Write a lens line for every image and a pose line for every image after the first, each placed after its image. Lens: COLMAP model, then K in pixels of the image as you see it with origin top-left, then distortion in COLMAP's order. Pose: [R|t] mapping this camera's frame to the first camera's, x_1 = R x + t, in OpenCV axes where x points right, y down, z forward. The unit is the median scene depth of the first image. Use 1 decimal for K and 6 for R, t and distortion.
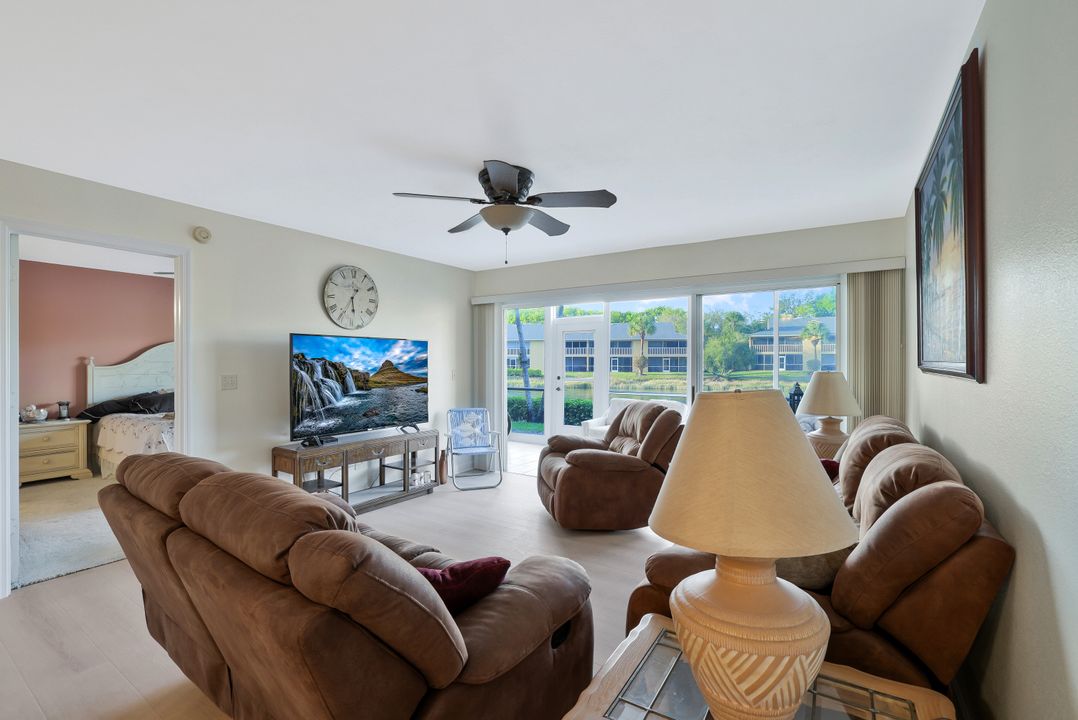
lens RADIAL K [[483.1, 0, 539.0], [0, 483.1, 361.4], [0, 0, 1]] dist [-0.016694, 0.006884]
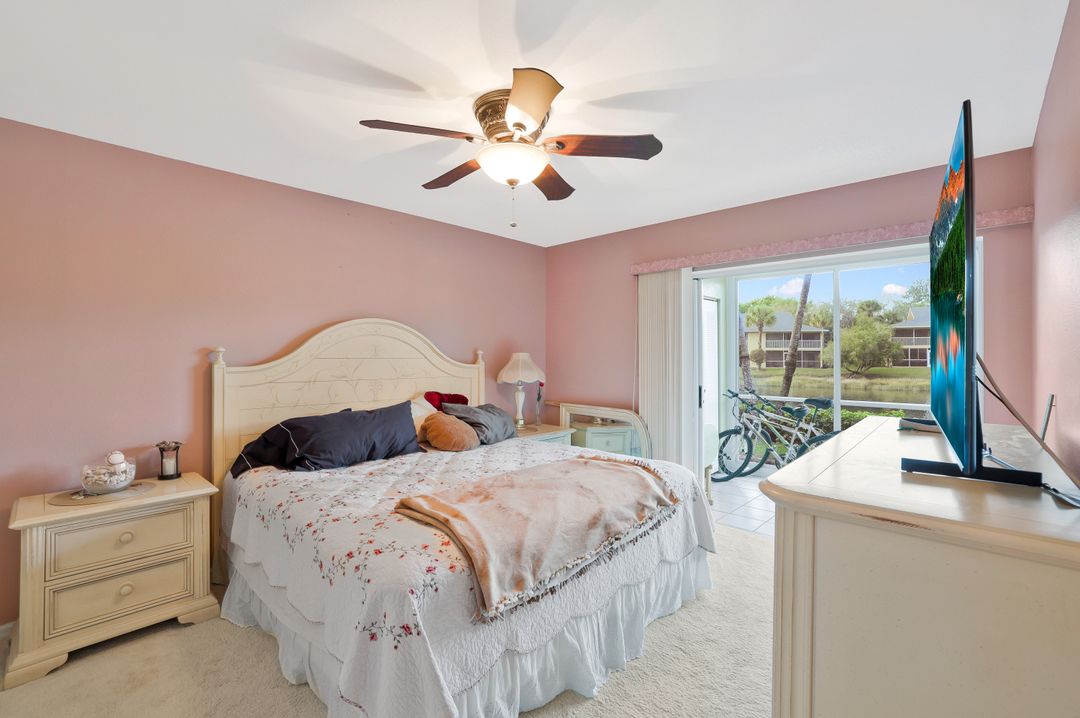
lens RADIAL K [[484.0, 0, 543.2], [0, 484.0, 356.5], [0, 0, 1]] dist [-0.016694, 0.006884]
pose [[0.984707, 0.006156, -0.174109, -0.227560], [-0.005424, 0.999974, 0.004683, -0.002343], [0.174133, -0.003667, 0.984715, 0.248592]]
